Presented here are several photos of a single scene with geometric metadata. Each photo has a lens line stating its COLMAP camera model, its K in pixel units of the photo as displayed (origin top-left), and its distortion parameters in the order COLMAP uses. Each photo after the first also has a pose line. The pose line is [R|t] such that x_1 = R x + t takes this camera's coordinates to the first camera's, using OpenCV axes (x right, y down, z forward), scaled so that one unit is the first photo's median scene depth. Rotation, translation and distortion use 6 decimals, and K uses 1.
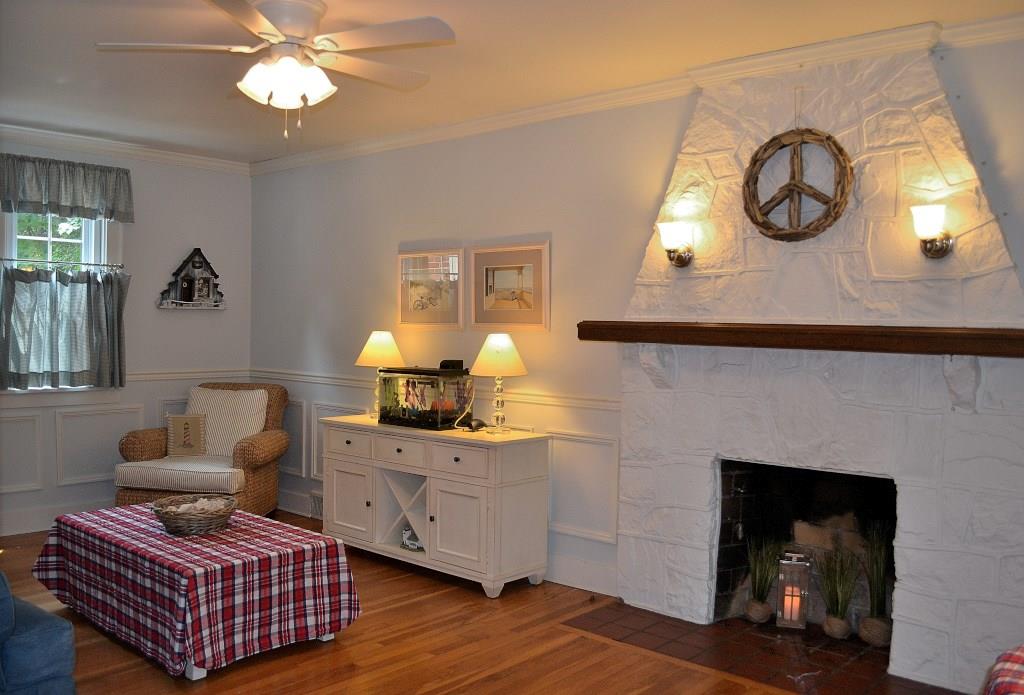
lens RADIAL K [[892.2, 0, 512.0], [0, 892.2, 347.5], [0, 0, 1]] dist [-0.045797, -0.003369]
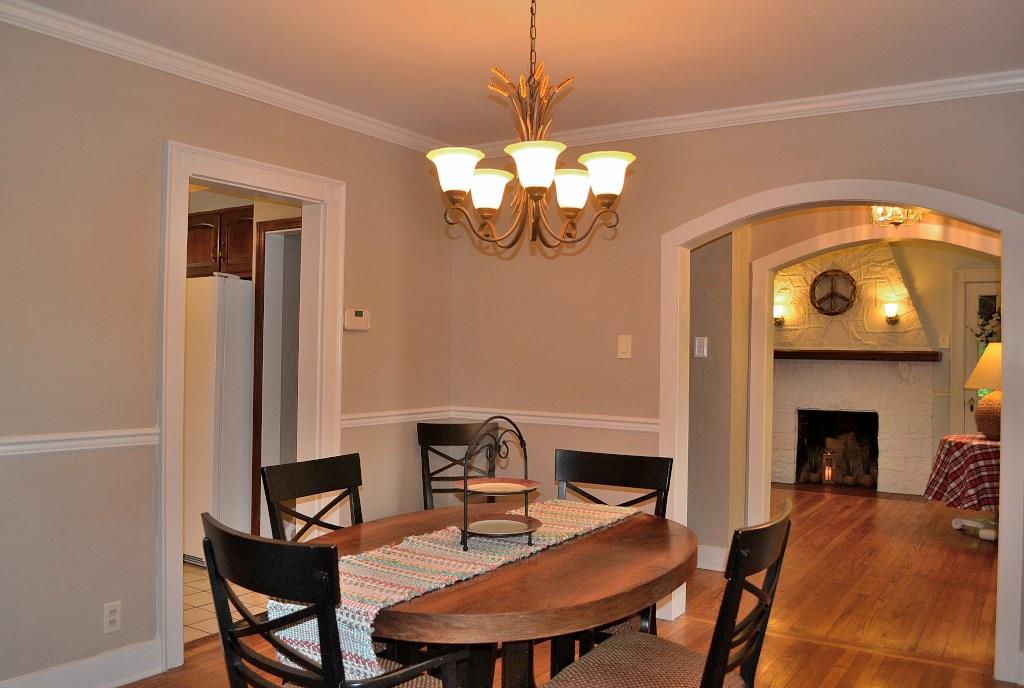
lens RADIAL K [[871.7, 0, 512.0], [0, 871.7, 344.0], [0, 0, 1]] dist [-0.001424, -0.000224]
pose [[0.988711, -0.001385, 0.149830, -0.907862], [0.006272, 0.999463, -0.032149, 0.027572], [-0.149705, 0.032726, 0.988189, -1.218571]]
